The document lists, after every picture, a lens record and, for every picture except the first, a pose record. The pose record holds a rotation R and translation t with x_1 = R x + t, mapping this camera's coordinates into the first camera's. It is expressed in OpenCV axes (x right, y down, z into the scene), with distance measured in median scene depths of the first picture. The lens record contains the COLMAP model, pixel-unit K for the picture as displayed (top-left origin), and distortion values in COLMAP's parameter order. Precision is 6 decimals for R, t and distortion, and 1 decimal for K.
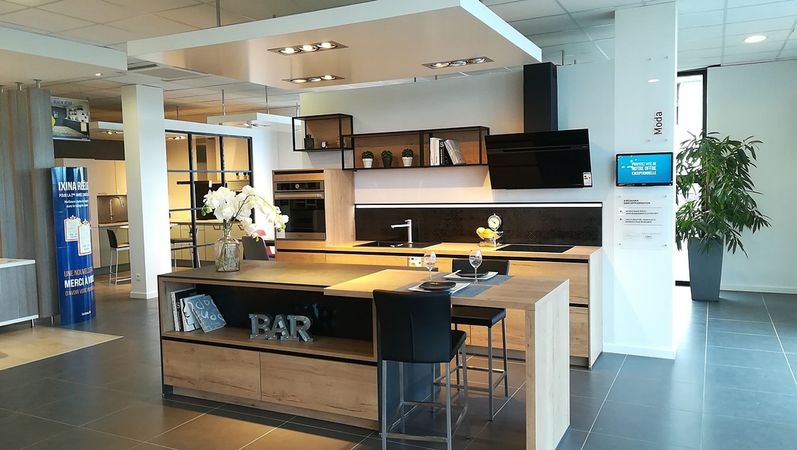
lens RADIAL K [[620.1, 0, 402.4], [0, 620.1, 220.5], [0, 0, 1]] dist [0.002497, -0.009039]
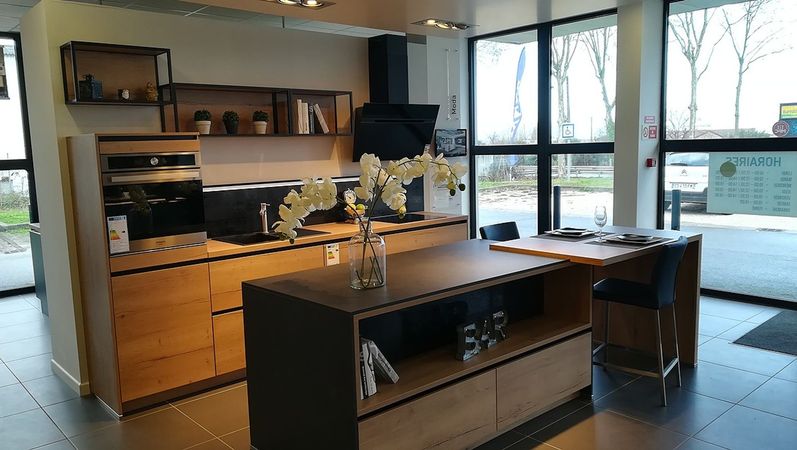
lens RADIAL K [[620.1, 0, 403.7], [0, 620.1, 231.0], [0, 0, 1]] dist [0.002497, -0.009039]
pose [[0.347290, -0.113618, 0.930850, -0.672303], [0.070641, 0.992982, 0.094846, -0.028761], [-0.935094, 0.032817, 0.352878, 0.577954]]
